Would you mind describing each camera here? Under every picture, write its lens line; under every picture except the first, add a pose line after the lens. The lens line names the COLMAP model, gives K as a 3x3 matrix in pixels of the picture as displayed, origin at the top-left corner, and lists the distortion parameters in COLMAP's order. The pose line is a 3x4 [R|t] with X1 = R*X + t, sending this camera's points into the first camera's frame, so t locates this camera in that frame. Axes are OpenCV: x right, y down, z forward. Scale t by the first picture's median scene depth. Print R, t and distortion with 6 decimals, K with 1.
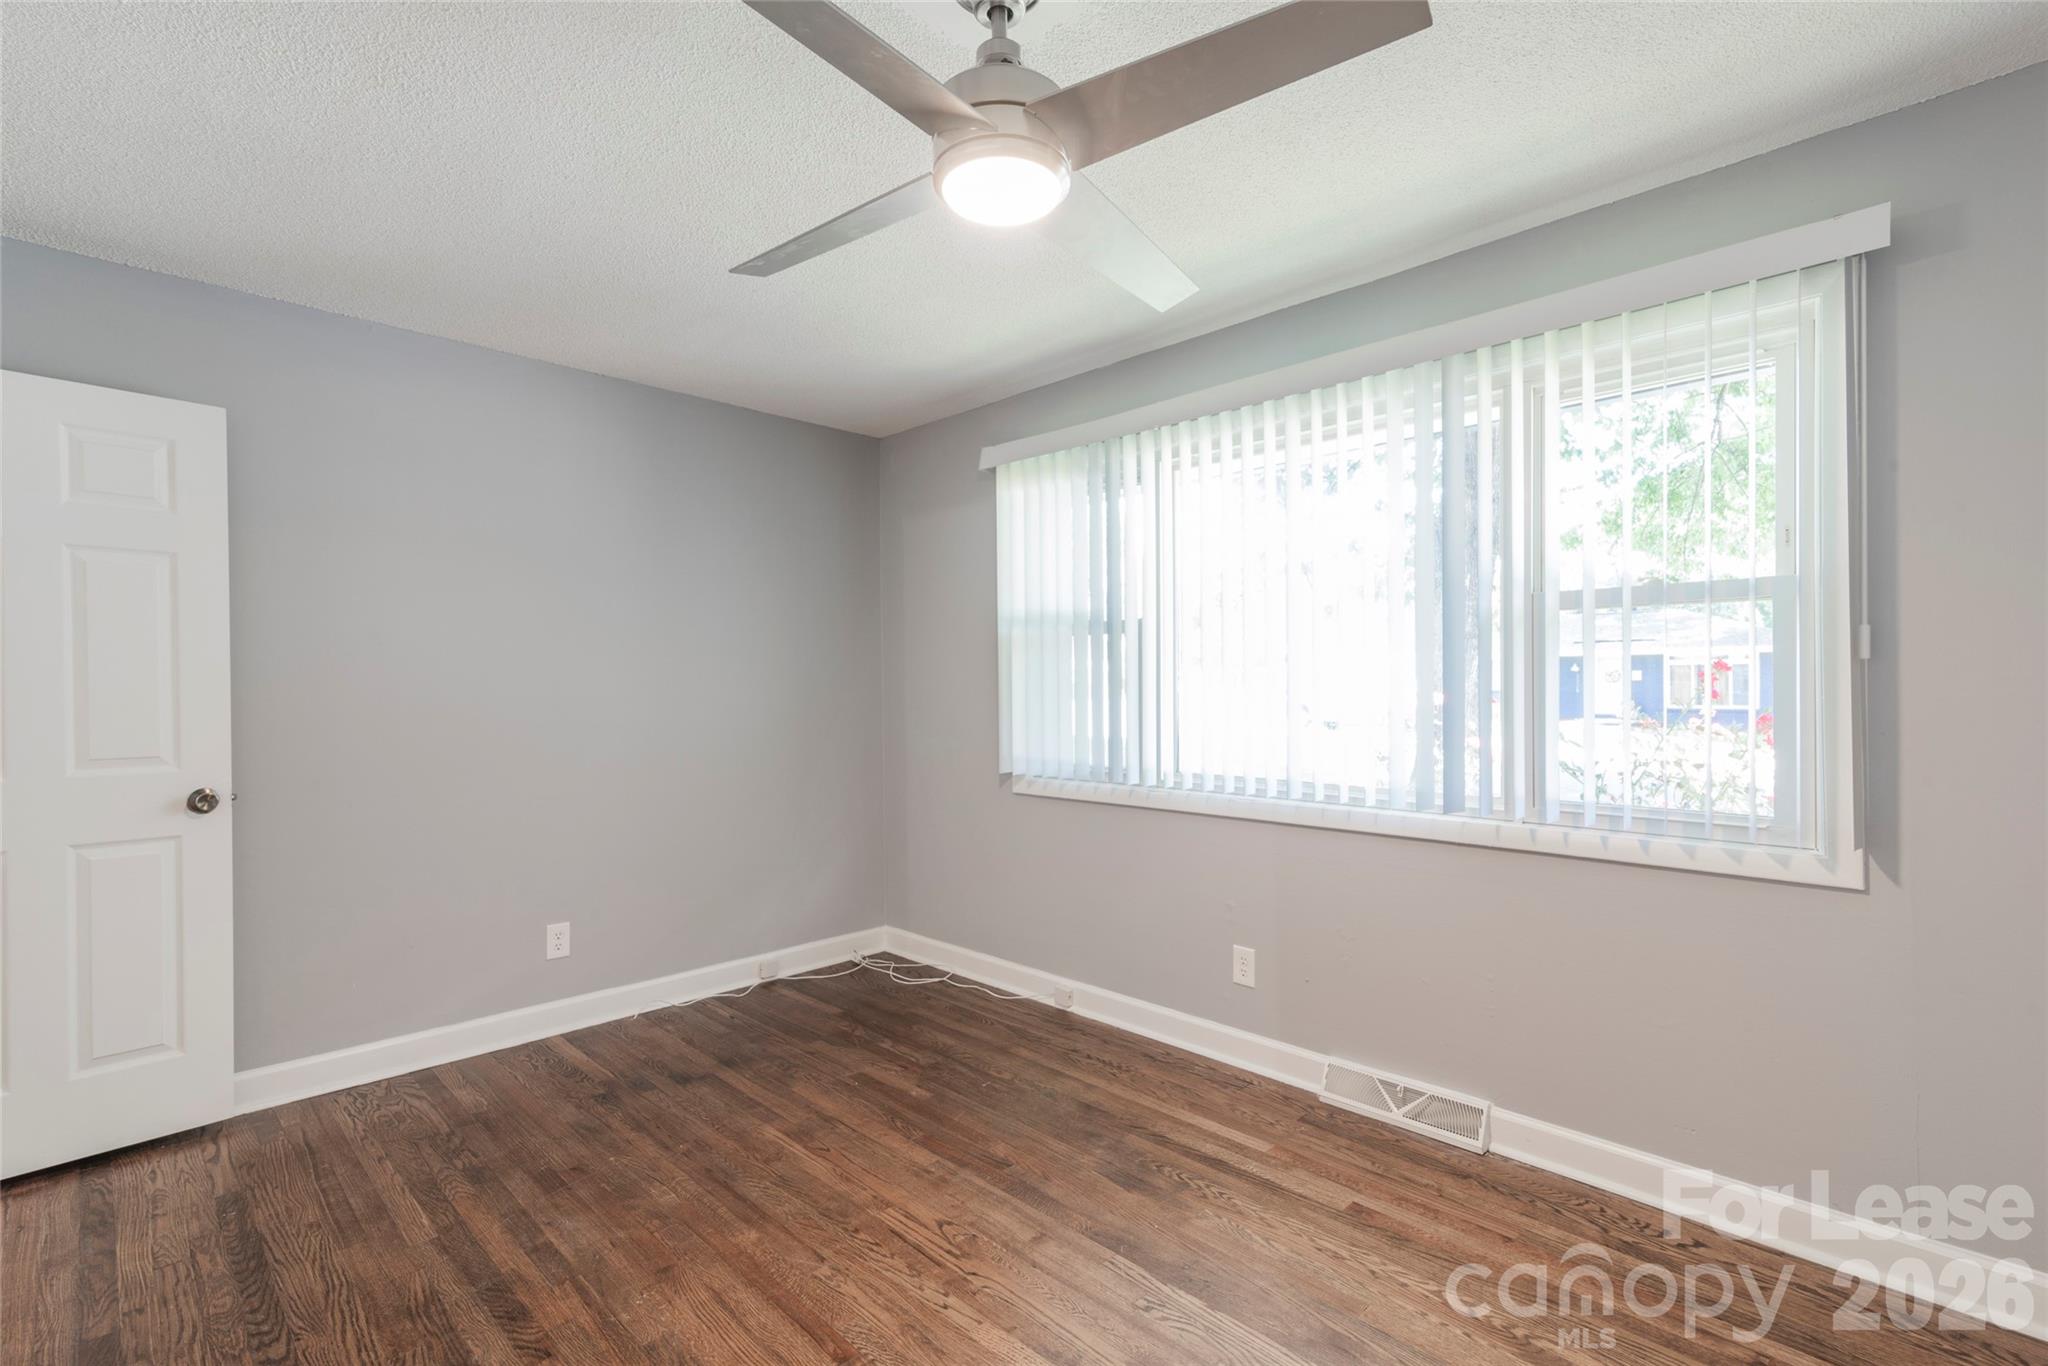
lens RADIAL K [[941.5, 0, 1022.8], [0, 941.5, 698.5], [0, 0, 1]] dist [0.015091, -0.000440]
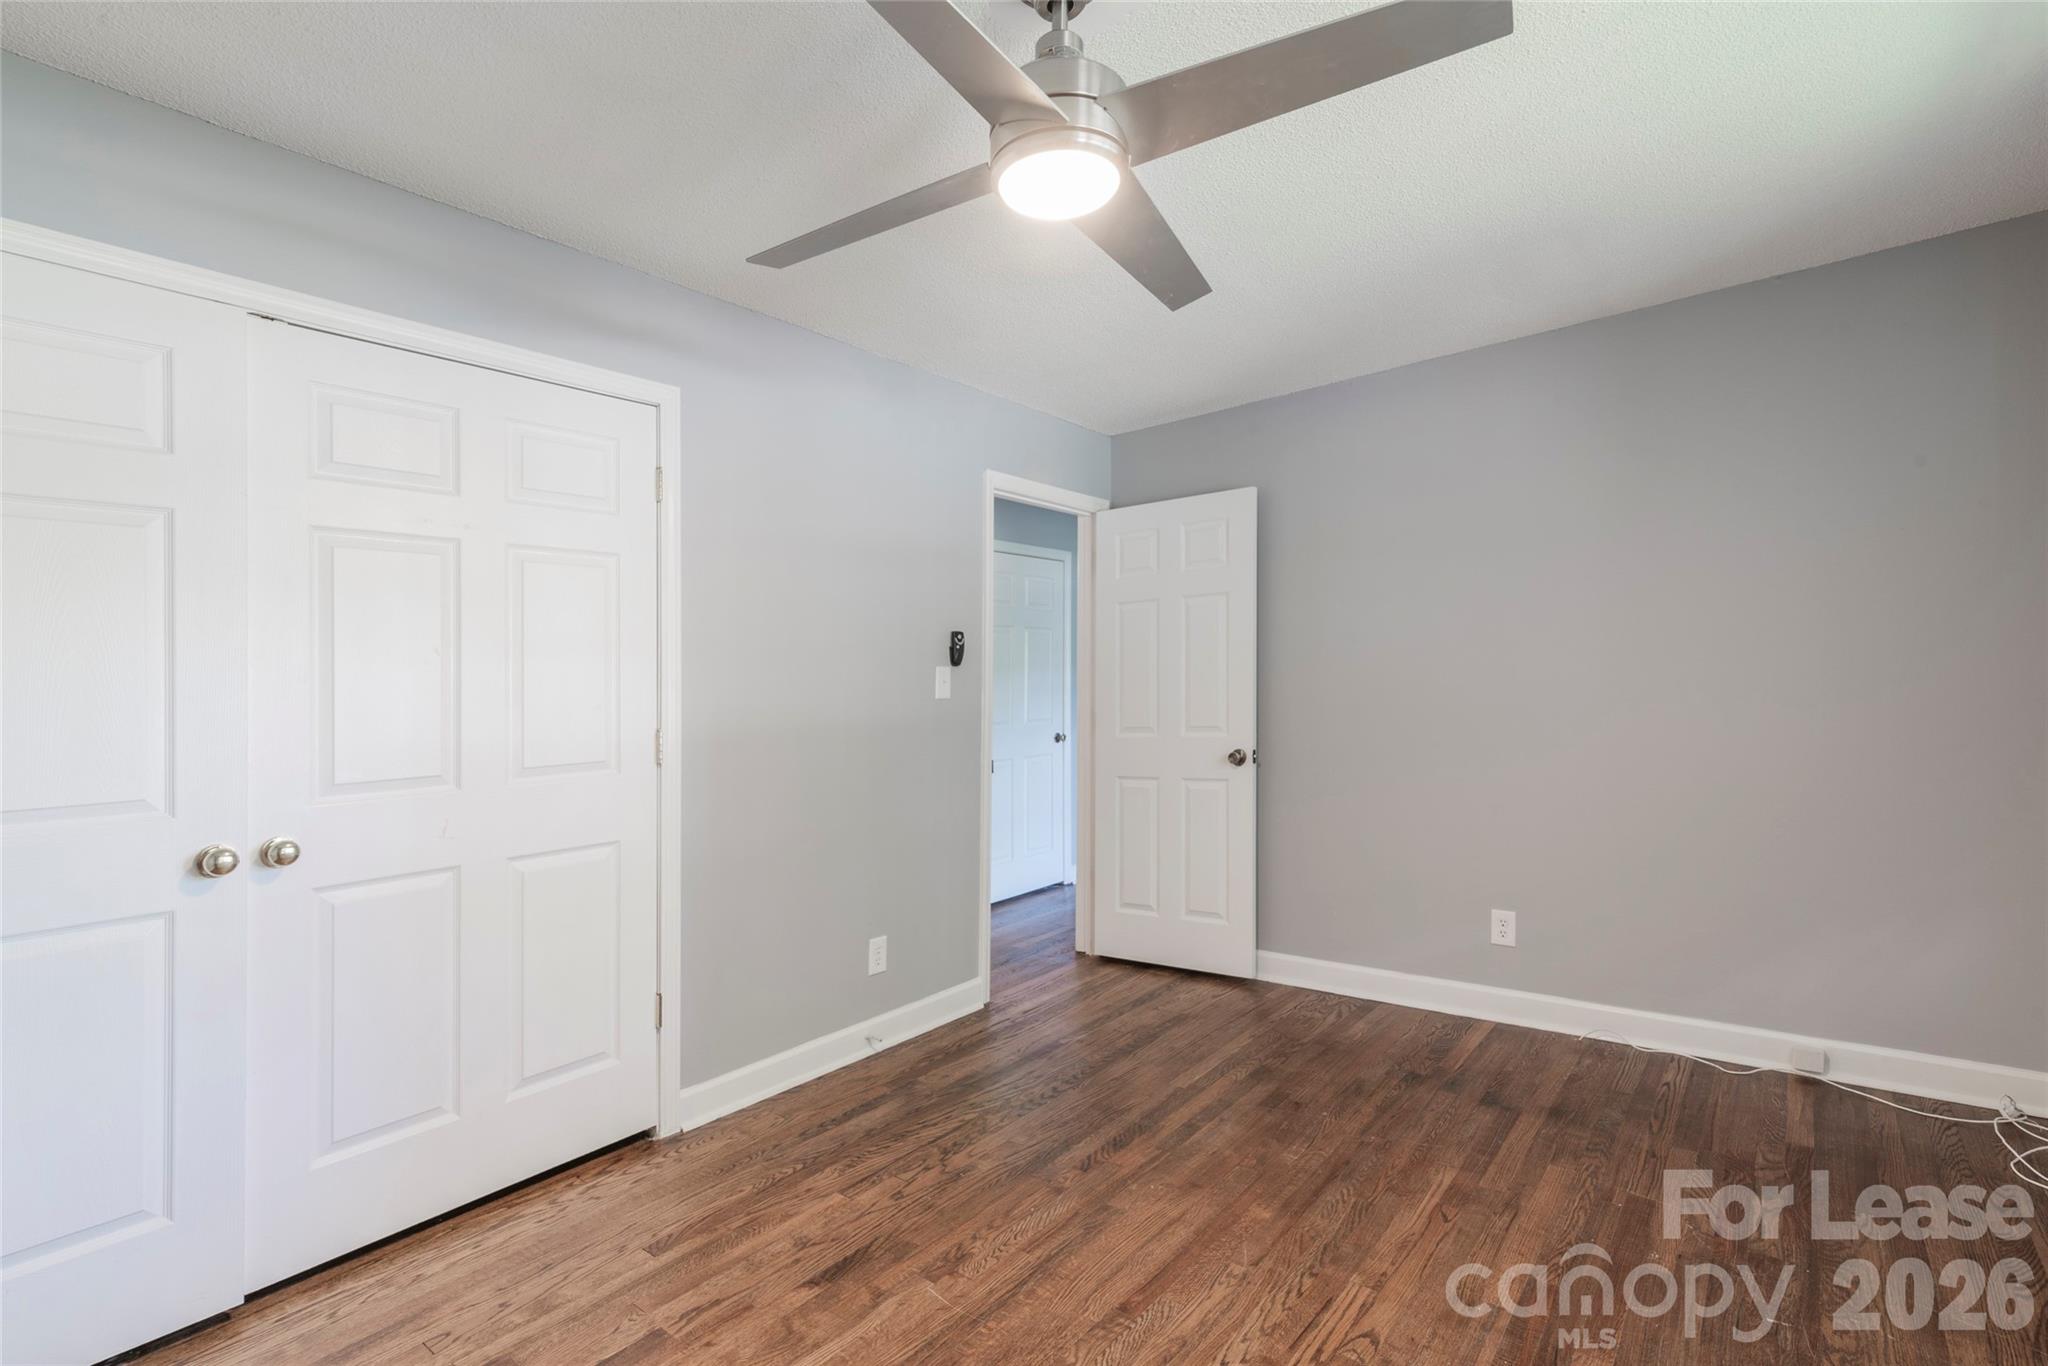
lens RADIAL K [[956.4, 0, 1020.9], [0, 956.4, 677.5], [0, 0, 1]] dist [0.016069, -0.000208]
pose [[0.104358, -0.015523, -0.994419, 0.586783], [0.024055, 0.999625, -0.013080, -0.005361], [0.994249, -0.022556, 0.104692, 0.513937]]
